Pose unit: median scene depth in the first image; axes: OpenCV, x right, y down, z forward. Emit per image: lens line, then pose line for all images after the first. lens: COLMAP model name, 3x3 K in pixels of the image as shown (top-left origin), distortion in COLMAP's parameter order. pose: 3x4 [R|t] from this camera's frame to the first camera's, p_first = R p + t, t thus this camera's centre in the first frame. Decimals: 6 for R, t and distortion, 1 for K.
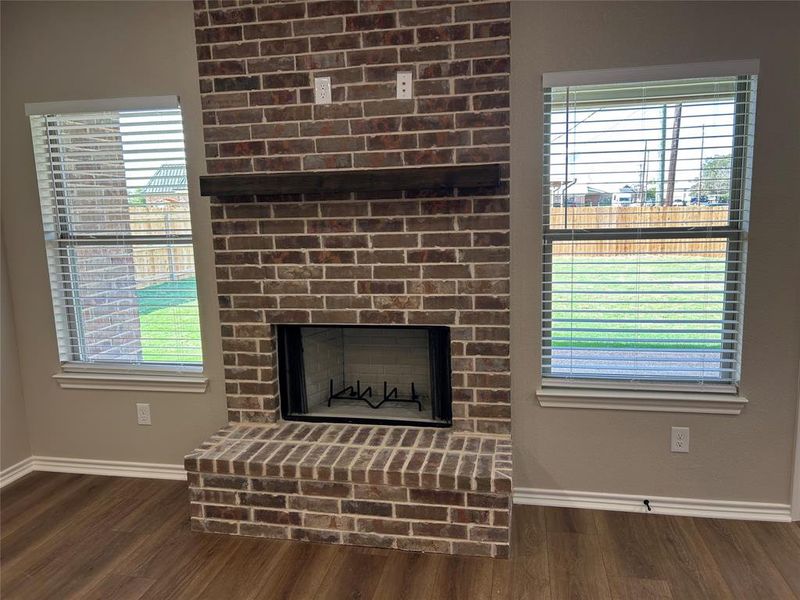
lens RADIAL K [[605.6, 0, 400.0], [0, 605.6, 300.0], [0, 0, 1]] dist [0.017107, 0.000951]
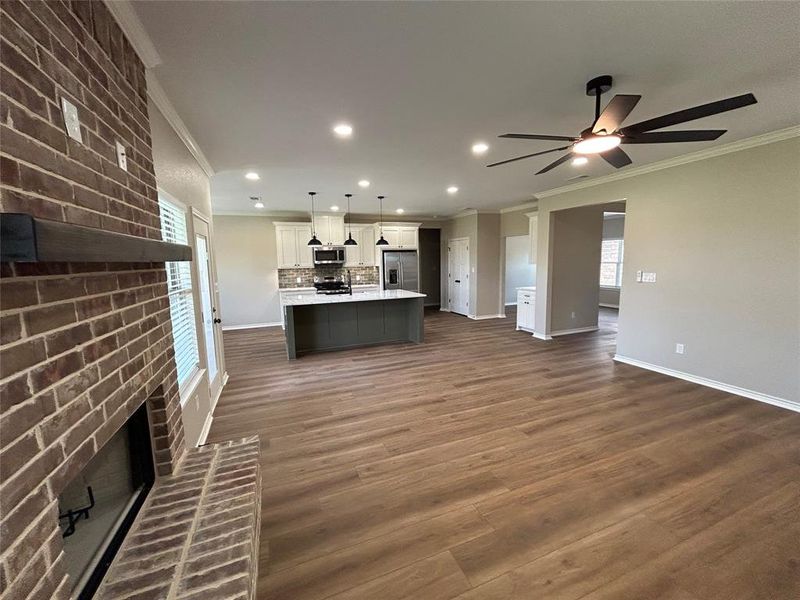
lens RADIAL K [[325.2, 0, 400.0], [0, 325.2, 300.0], [0, 0, 1]] dist [0.002708, 0.000172]
pose [[-0.535089, -0.065260, 0.842271, -0.659330], [0.175914, 0.966549, 0.186646, -0.141958], [-0.826277, 0.248039, -0.505709, 0.909640]]
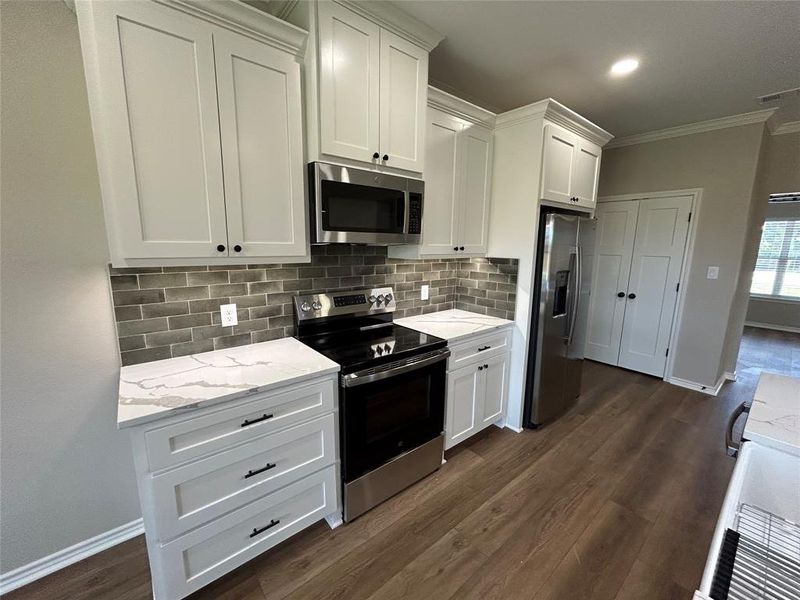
lens RADIAL K [[325.2, 0, 400.0], [0, 325.2, 300.0], [0, 0, 1]] dist [0.002708, 0.000172]
pose [[-0.770223, -0.091736, 0.631143, 1.525466], [0.114778, 0.953506, 0.278662, -0.102632], [-0.627362, 0.287073, -0.723883, 0.410412]]
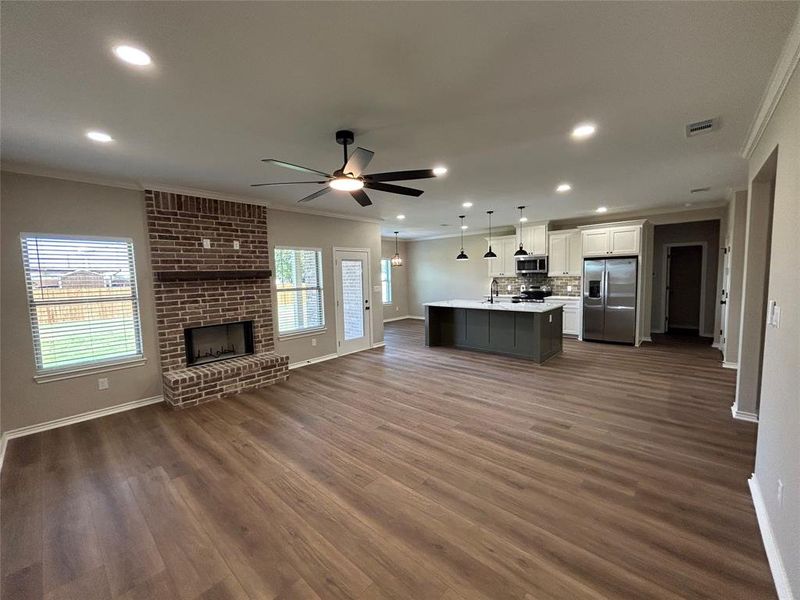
lens RADIAL K [[325.2, 0, 400.0], [0, 325.2, 300.0], [0, 0, 1]] dist [0.002708, 0.000172]
pose [[0.520547, -0.054734, 0.852077, -0.973376], [0.153451, 0.987692, -0.030300, 0.110571], [-0.839930, 0.146524, 0.522539, -0.547781]]
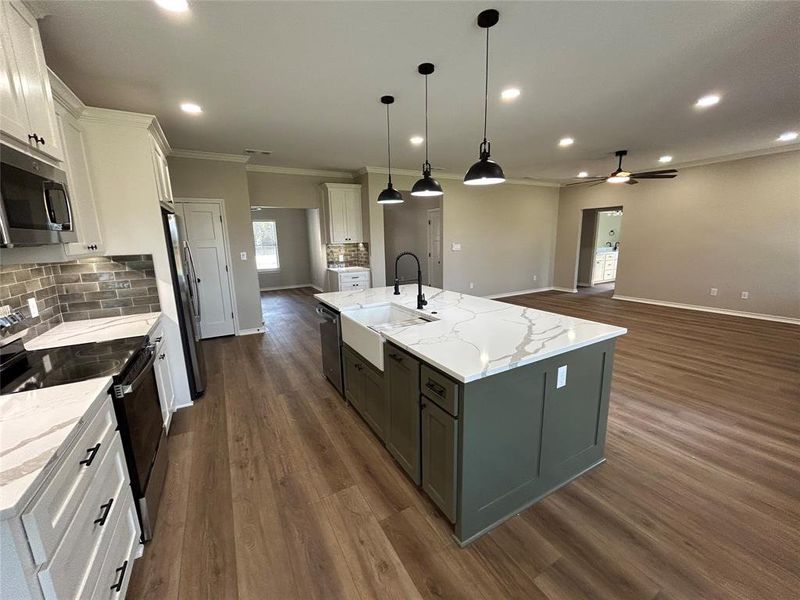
lens RADIAL K [[325.2, 0, 400.0], [0, 325.2, 300.0], [0, 0, 1]] dist [0.002708, 0.000172]
pose [[-0.763489, 0.169572, -0.623161, 1.897008], [-0.062576, 0.940949, 0.332715, -0.162198], [0.642782, 0.293019, -0.707793, 0.716266]]
